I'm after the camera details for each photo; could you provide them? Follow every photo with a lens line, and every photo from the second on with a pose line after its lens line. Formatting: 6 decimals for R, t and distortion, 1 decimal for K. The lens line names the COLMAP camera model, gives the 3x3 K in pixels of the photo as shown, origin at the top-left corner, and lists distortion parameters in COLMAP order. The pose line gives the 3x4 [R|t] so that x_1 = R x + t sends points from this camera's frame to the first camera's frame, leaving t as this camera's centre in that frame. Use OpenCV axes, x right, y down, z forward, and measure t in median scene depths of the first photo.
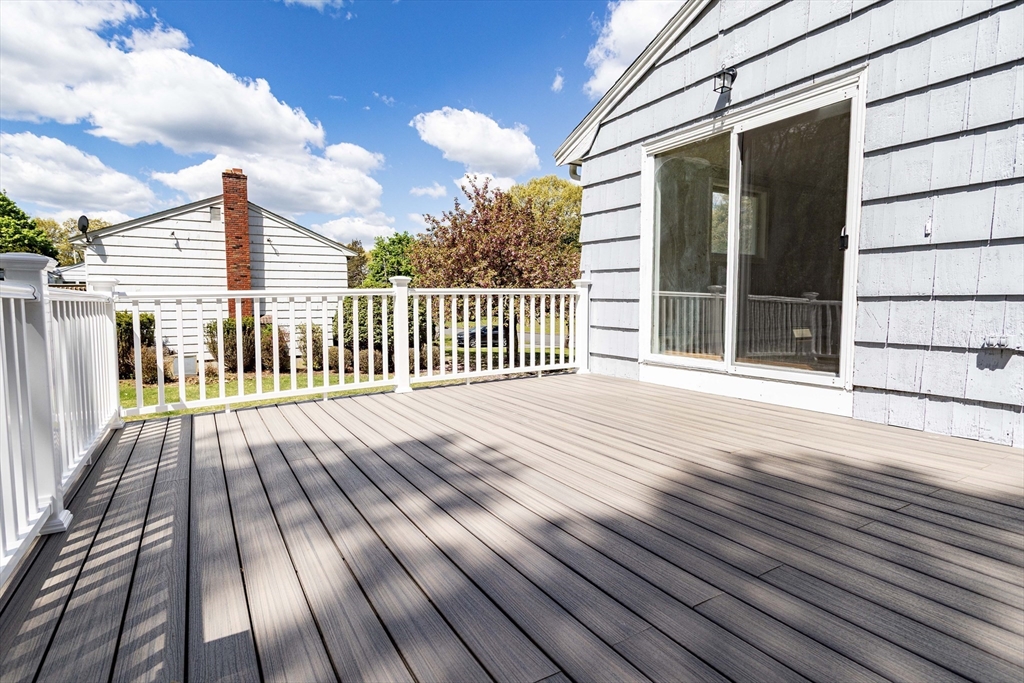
lens RADIAL K [[483.4, 0, 512.0], [0, 483.4, 341.5], [0, 0, 1]] dist [-0.000299, 0.000304]
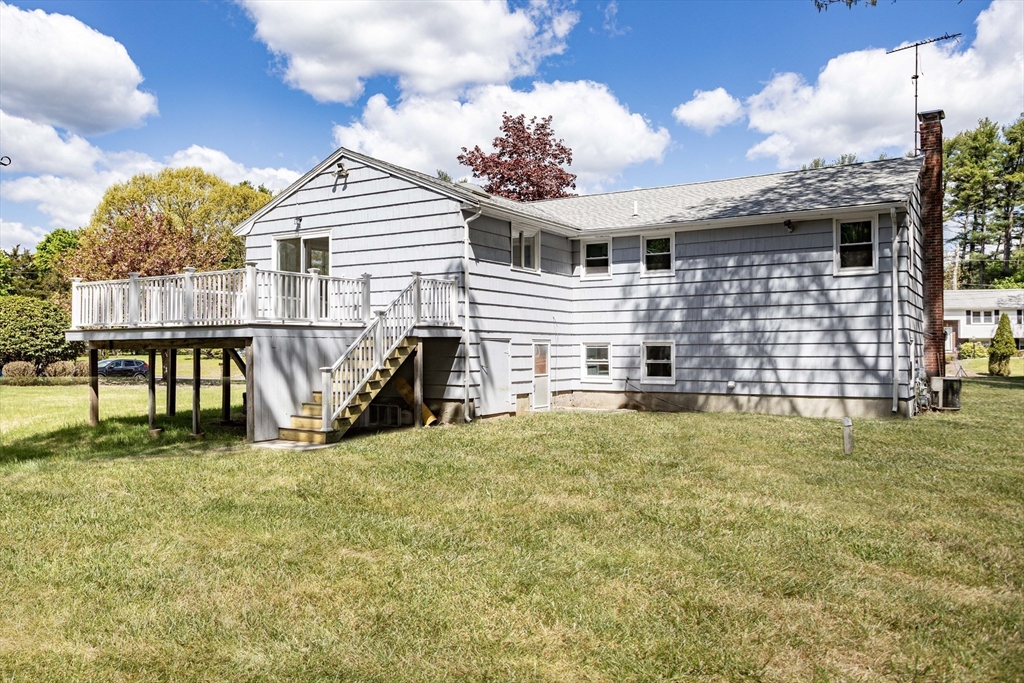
lens RADIAL K [[786.9, 0, 512.0], [0, 786.9, 341.5], [0, 0, 1]] dist [0.003657, 0.003277]
pose [[0.891487, 0.004962, 0.453020, -0.444071], [0.045647, 0.993868, -0.100713, 0.575614], [-0.450742, 0.110463, 0.885793, -2.985110]]
